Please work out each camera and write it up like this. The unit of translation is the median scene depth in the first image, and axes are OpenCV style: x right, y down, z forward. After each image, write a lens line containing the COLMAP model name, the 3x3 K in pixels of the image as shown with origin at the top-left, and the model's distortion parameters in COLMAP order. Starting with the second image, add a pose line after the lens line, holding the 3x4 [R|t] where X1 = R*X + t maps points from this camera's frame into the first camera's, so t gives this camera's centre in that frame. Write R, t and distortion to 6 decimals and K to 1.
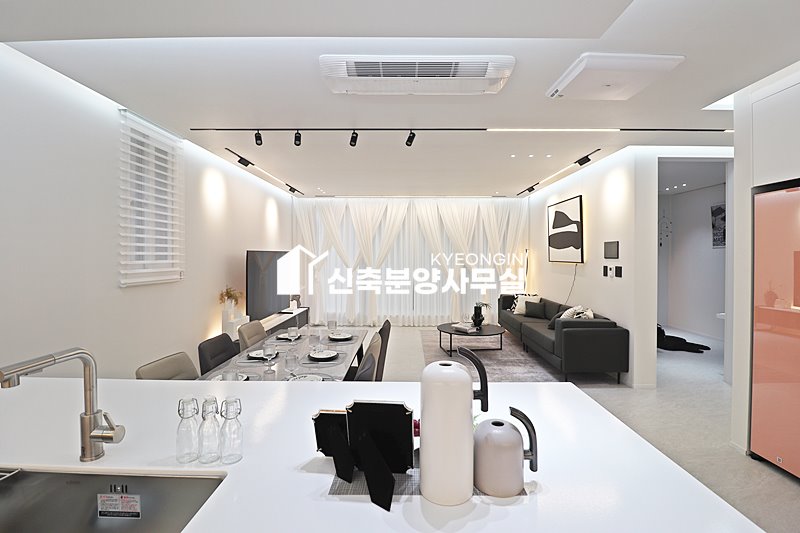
lens RADIAL K [[373.9, 0, 406.6], [0, 373.9, 262.5], [0, 0, 1]] dist [-0.007571, -0.007918]
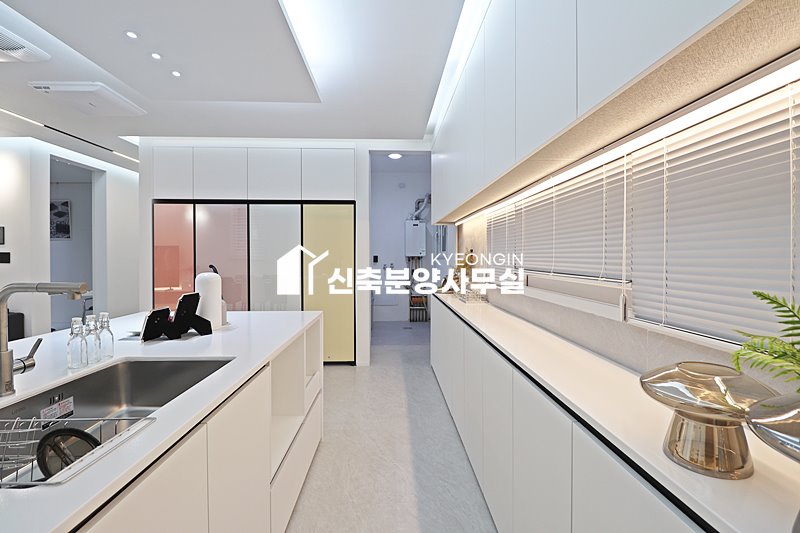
lens RADIAL K [[373.9, 0, 400.3], [0, 373.9, 261.6], [0, 0, 1]] dist [-0.007571, -0.007918]
pose [[-0.032650, -0.013505, 0.999376, -0.296494], [0.015746, 0.999778, 0.014024, 0.026280], [-0.999343, 0.016194, -0.032430, -0.010443]]
